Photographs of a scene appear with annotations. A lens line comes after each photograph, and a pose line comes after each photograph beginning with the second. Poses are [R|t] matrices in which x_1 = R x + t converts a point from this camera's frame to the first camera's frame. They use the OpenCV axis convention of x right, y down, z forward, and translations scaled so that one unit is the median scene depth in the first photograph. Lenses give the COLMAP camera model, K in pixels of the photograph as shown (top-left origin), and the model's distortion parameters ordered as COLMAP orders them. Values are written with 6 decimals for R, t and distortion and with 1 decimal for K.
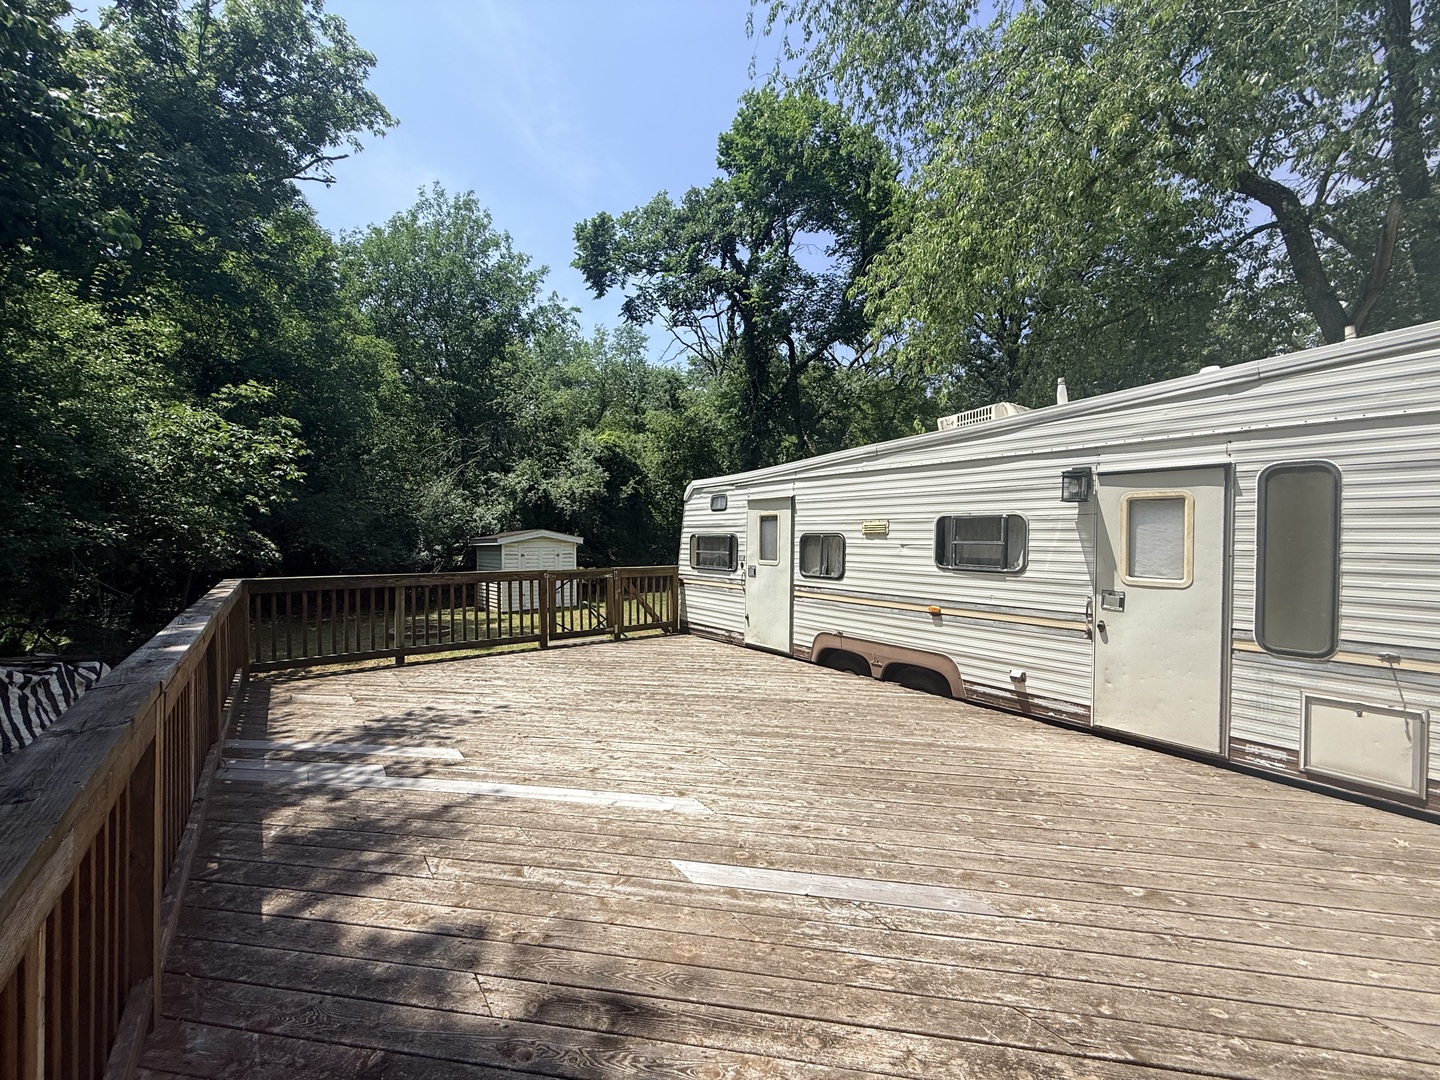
lens RADIAL K [[578.7, 0, 722.7], [0, 578.7, 544.8], [0, 0, 1]] dist [0.001887, -0.000617]
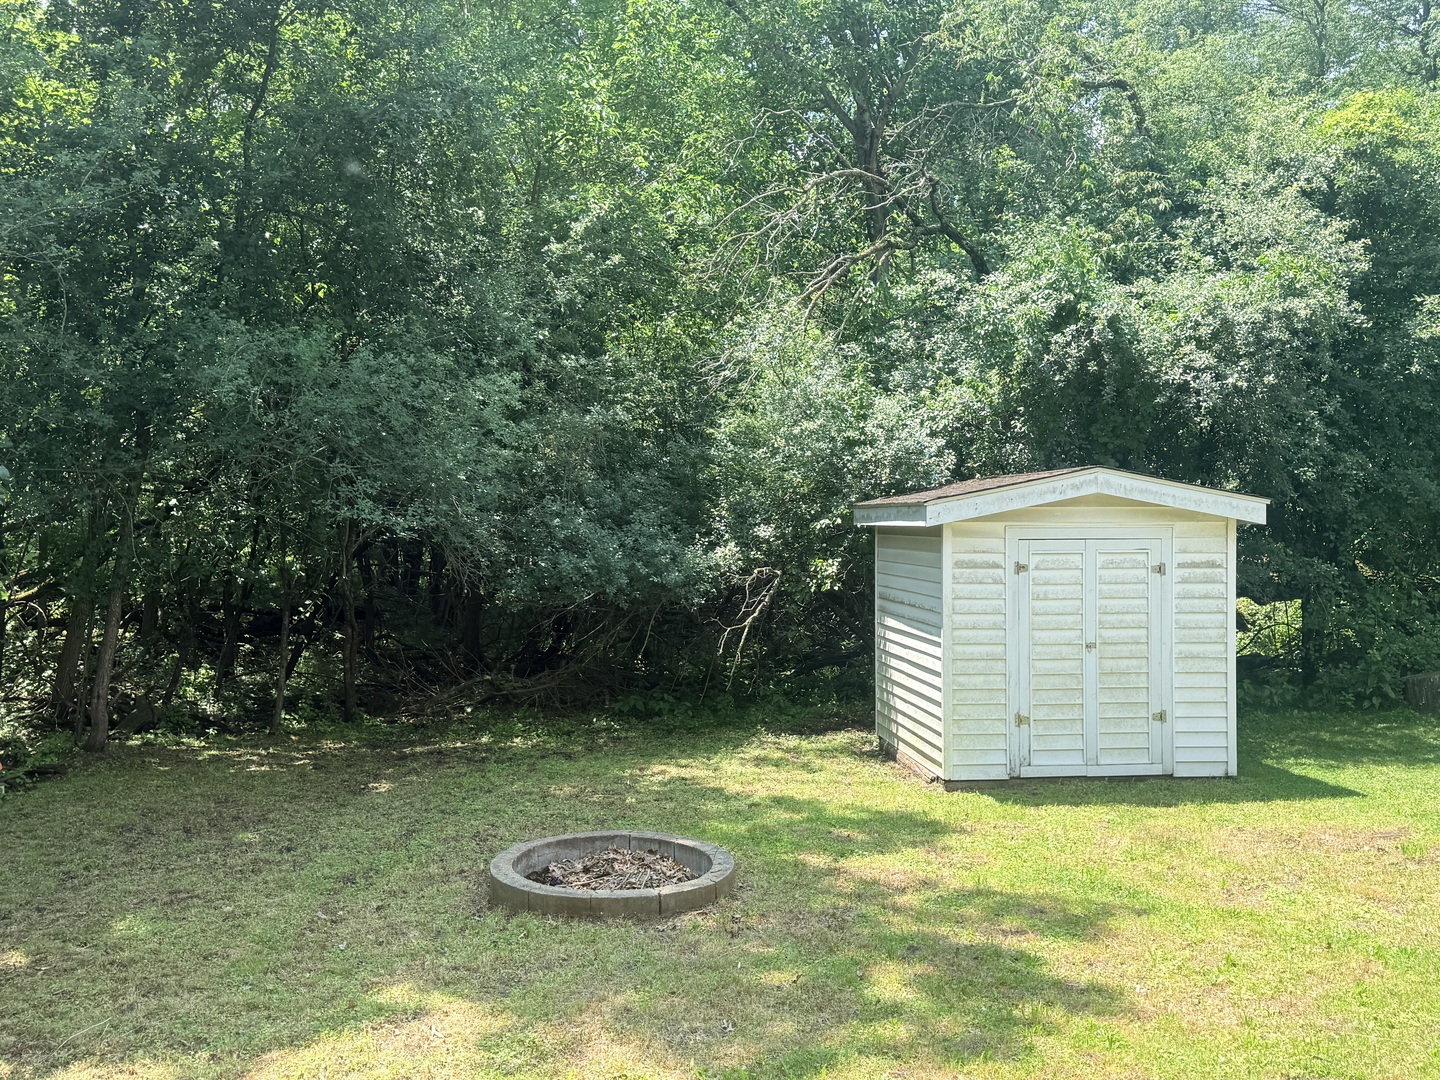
lens RADIAL K [[1442.8, 0, 718.0], [0, 1442.8, 547.1], [0, 0, 1]] dist [0.080193, 0.000000]
pose [[0.839956, 0.016682, -0.542399, -0.094504], [-0.003949, 0.999689, 0.024631, -0.005684], [0.542641, -0.018547, 0.839760, 0.332569]]
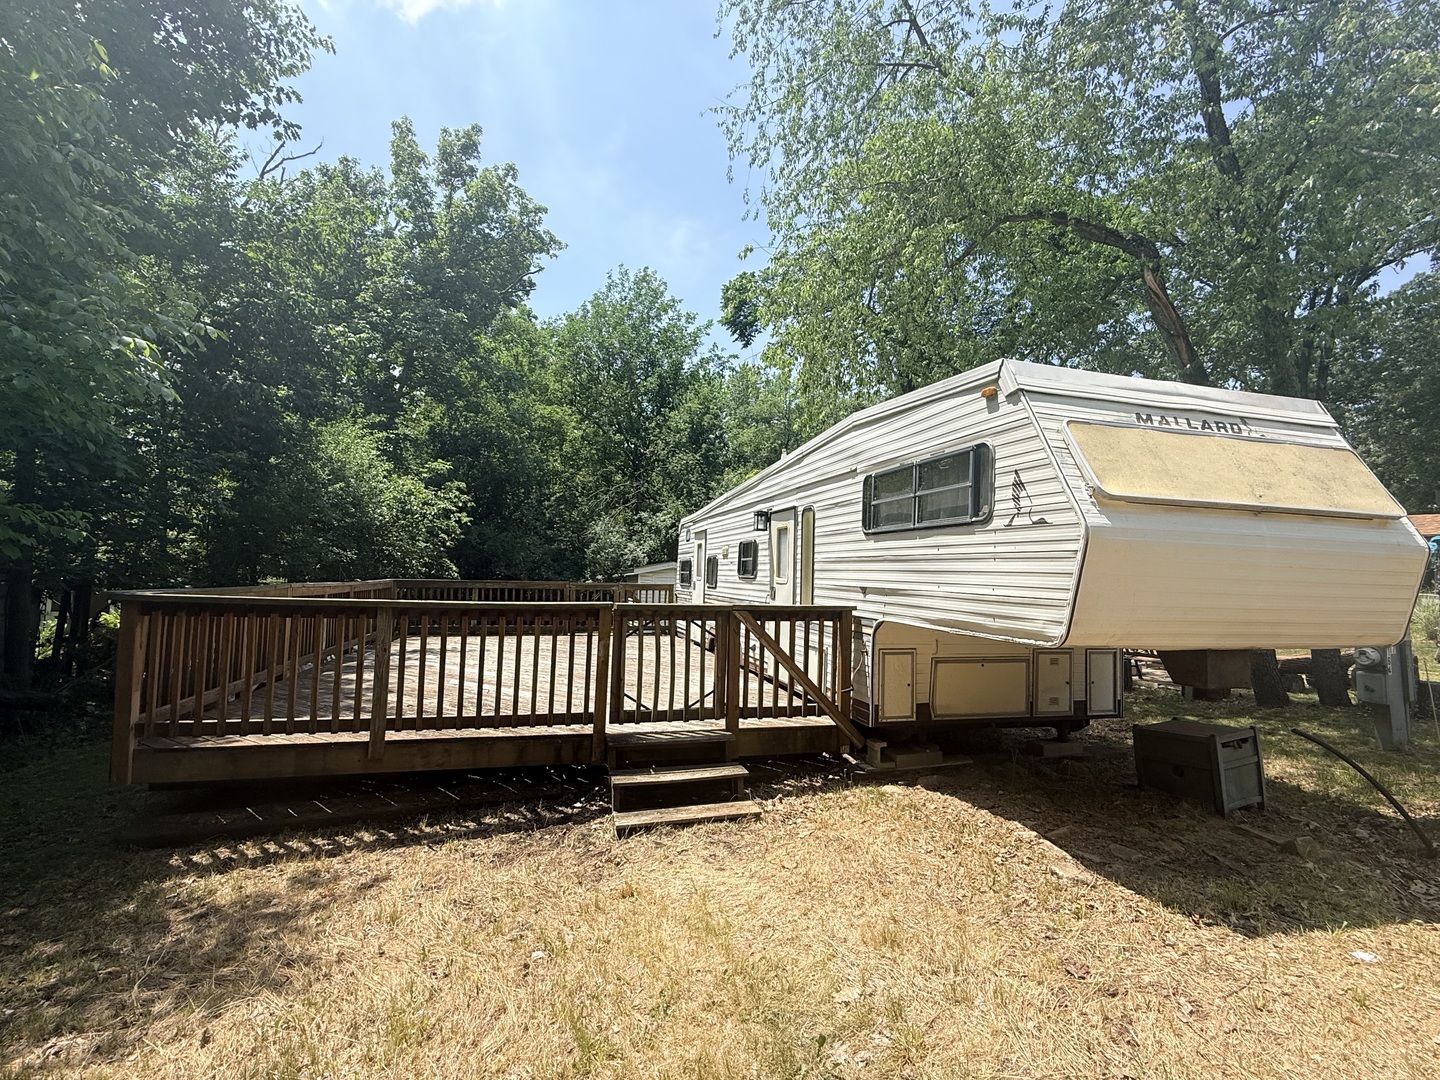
lens RADIAL K [[665.7, 0, 717.9], [0, 665.7, 541.3], [0, 0, 1]] dist [0.001070, 0.000114]
pose [[0.921300, -0.007082, -0.388788, 0.242567], [-0.020097, 0.997631, -0.065796, 0.015206], [0.388333, 0.068432, 0.918975, -0.140899]]
